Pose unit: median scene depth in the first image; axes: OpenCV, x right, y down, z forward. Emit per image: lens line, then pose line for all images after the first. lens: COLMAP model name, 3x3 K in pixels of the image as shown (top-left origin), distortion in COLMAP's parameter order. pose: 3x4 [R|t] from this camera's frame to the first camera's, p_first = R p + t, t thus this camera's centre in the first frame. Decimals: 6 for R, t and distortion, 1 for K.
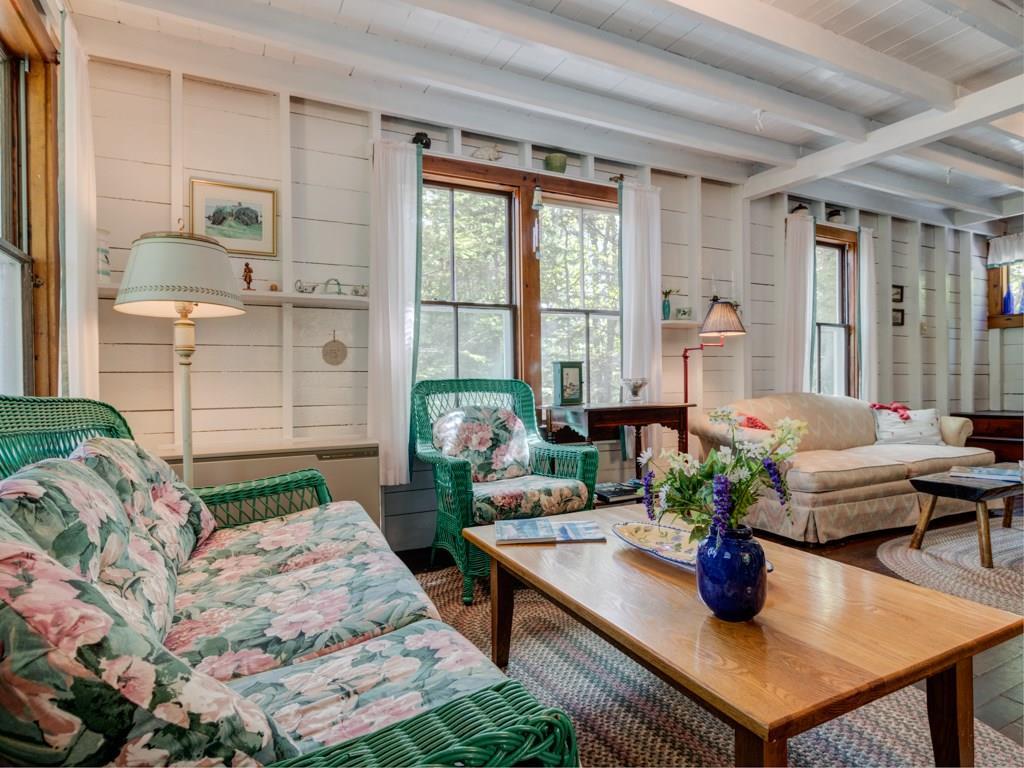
lens RADIAL K [[563.2, 0, 512.0], [0, 563.2, 387.6], [0, 0, 1]] dist [-0.001071, -0.000021]
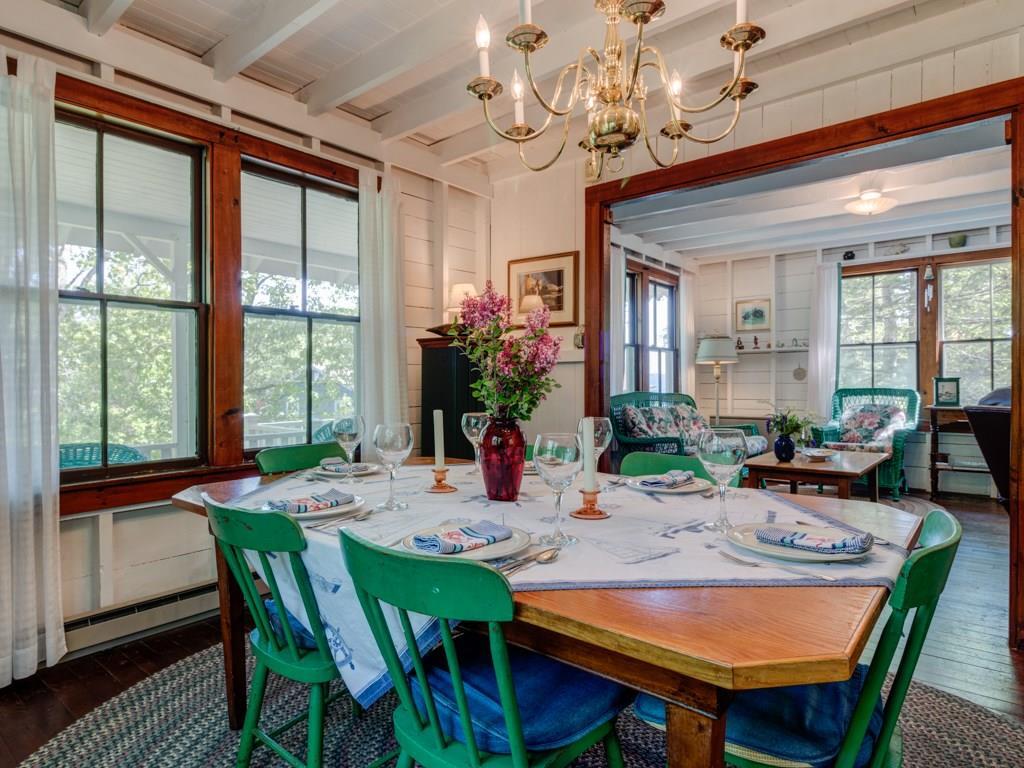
lens RADIAL K [[563.2, 0, 512.0], [0, 563.2, 387.6], [0, 0, 1]] dist [-0.001071, -0.000021]
pose [[0.421933, 0.016779, -0.906472, 1.070908], [-0.003851, 0.999853, 0.016715, -0.043613], [0.906619, -0.003562, 0.421935, -0.771213]]
